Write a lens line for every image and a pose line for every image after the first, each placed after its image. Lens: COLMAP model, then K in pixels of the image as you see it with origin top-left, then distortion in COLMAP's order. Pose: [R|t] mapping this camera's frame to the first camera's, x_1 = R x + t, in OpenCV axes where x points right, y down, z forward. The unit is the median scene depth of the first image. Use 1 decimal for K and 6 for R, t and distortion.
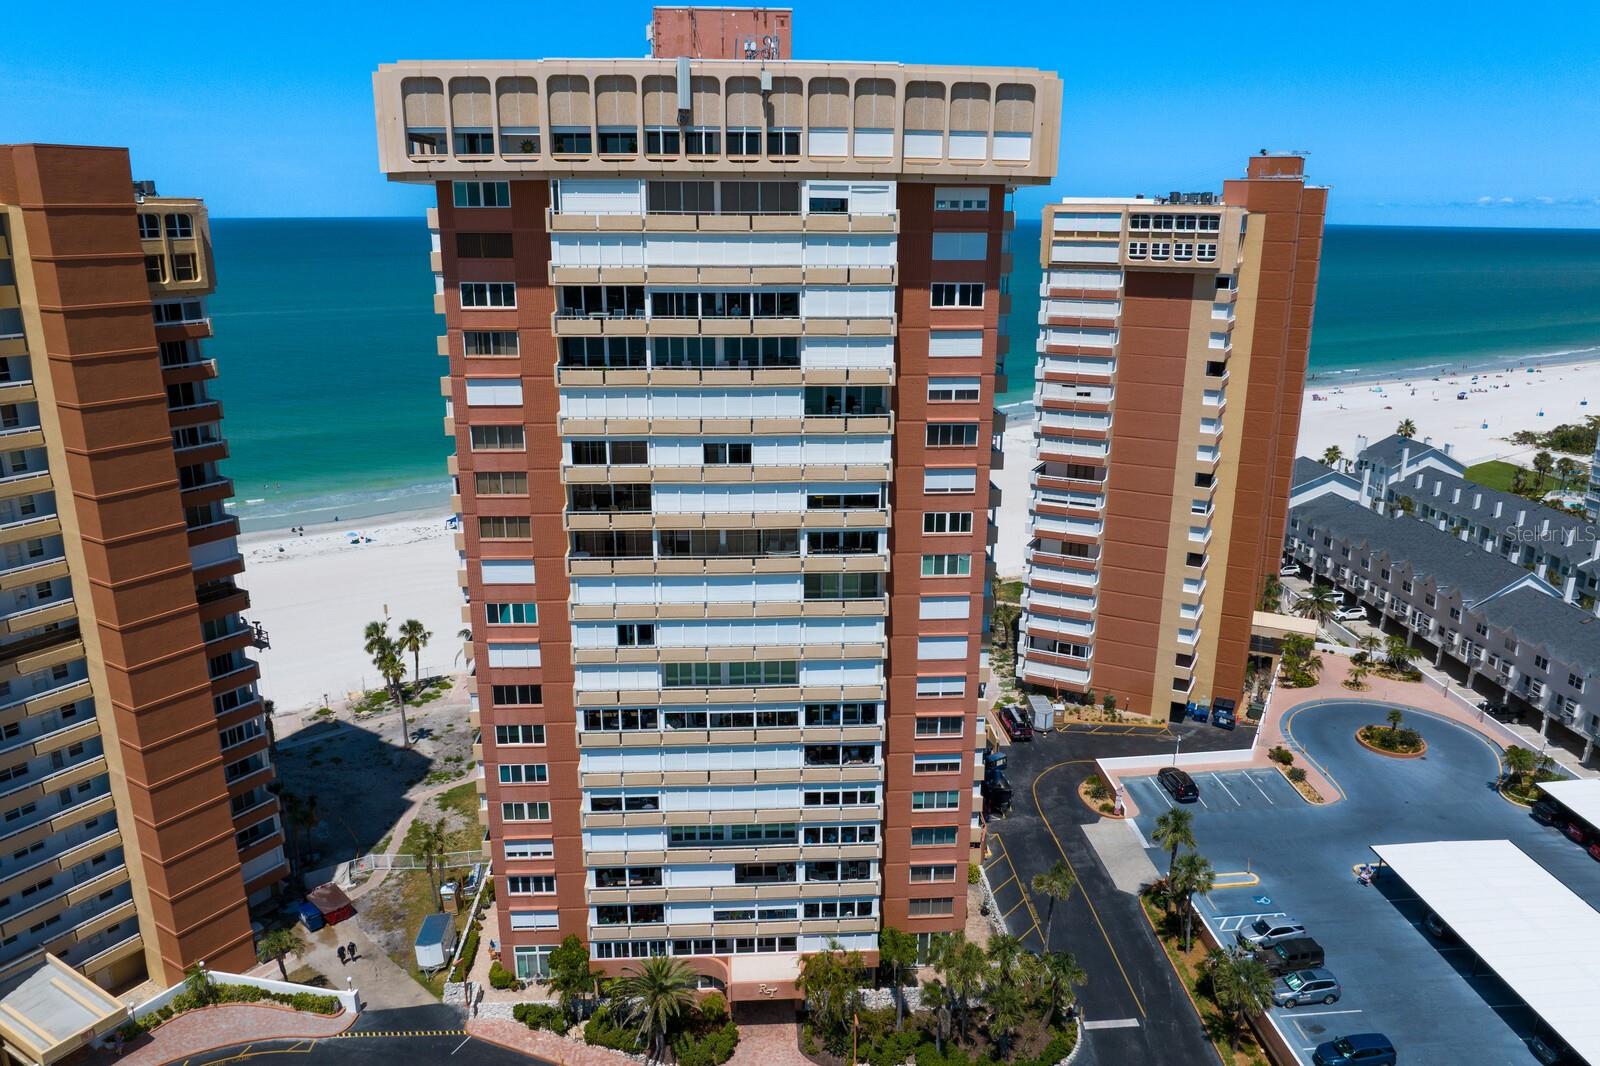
lens RADIAL K [[1133.2, 0, 790.0], [0, 1133.2, 546.7], [0, 0, 1]] dist [-0.041868, -0.006815]
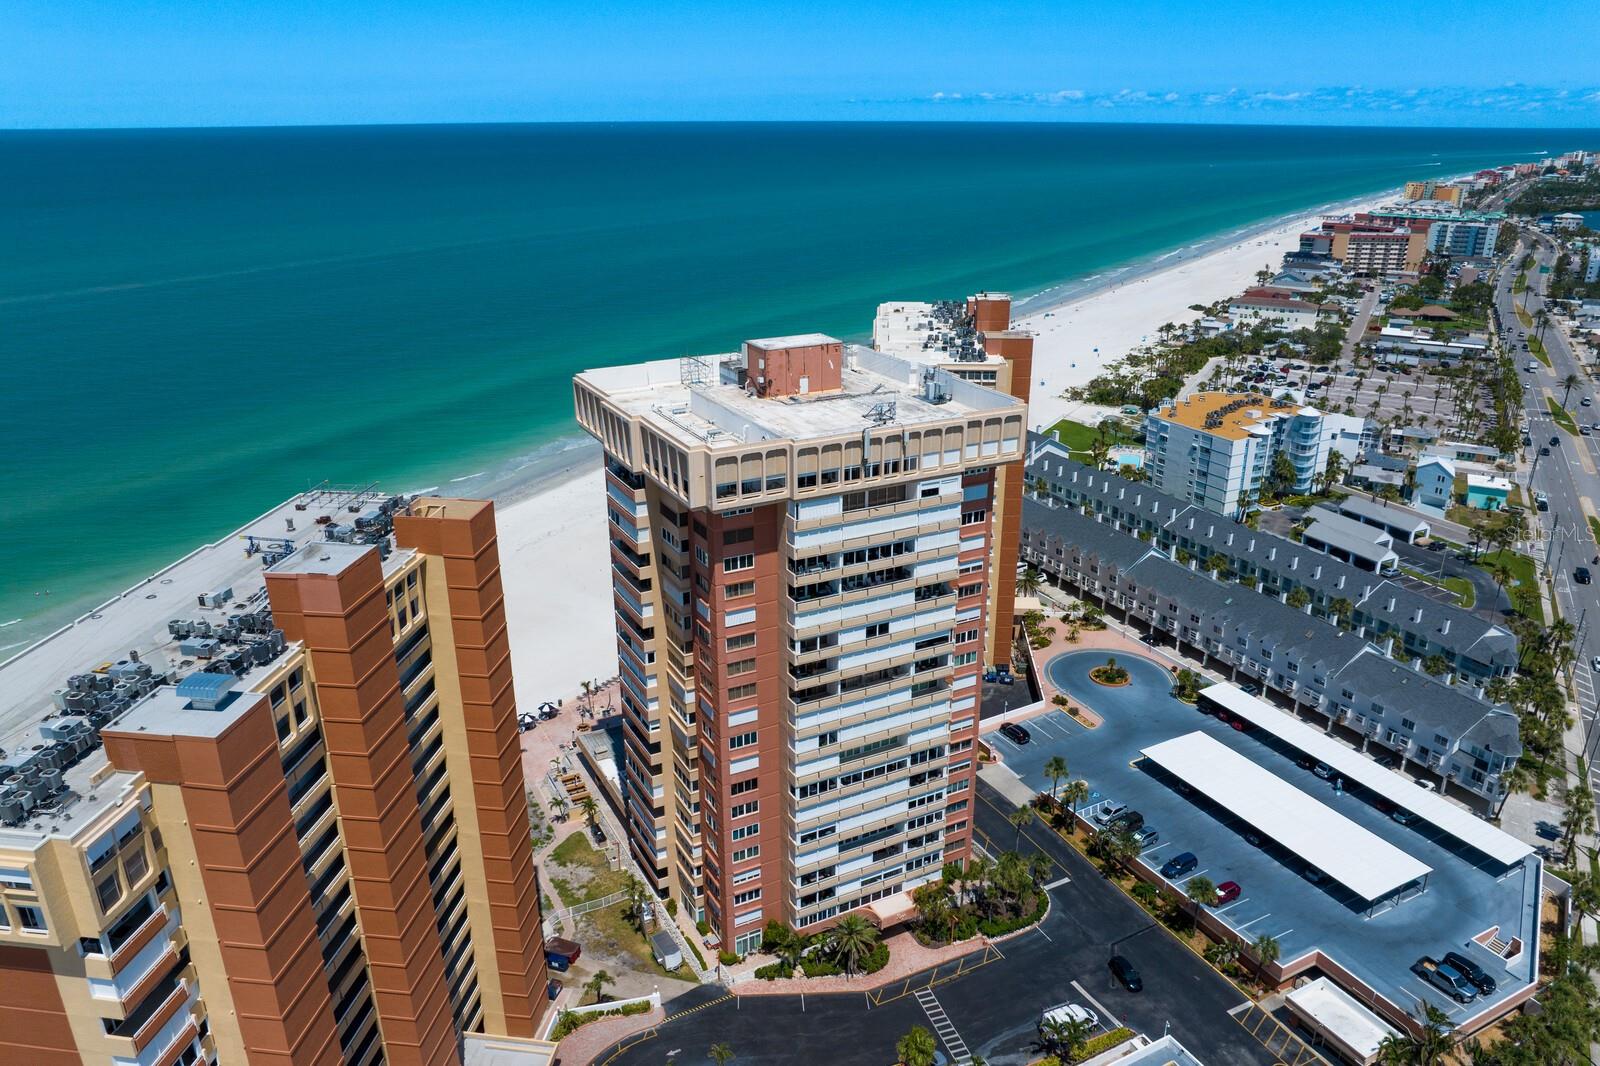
lens RADIAL K [[1133.2, 0, 796.6], [0, 1133.2, 564.1], [0, 0, 1]] dist [-0.041868, -0.006815]
pose [[0.911346, -0.159300, 0.379568, -0.745236], [0.124233, 0.985528, 0.115330, -0.365072], [-0.392447, -0.057951, 0.917947, -0.505475]]
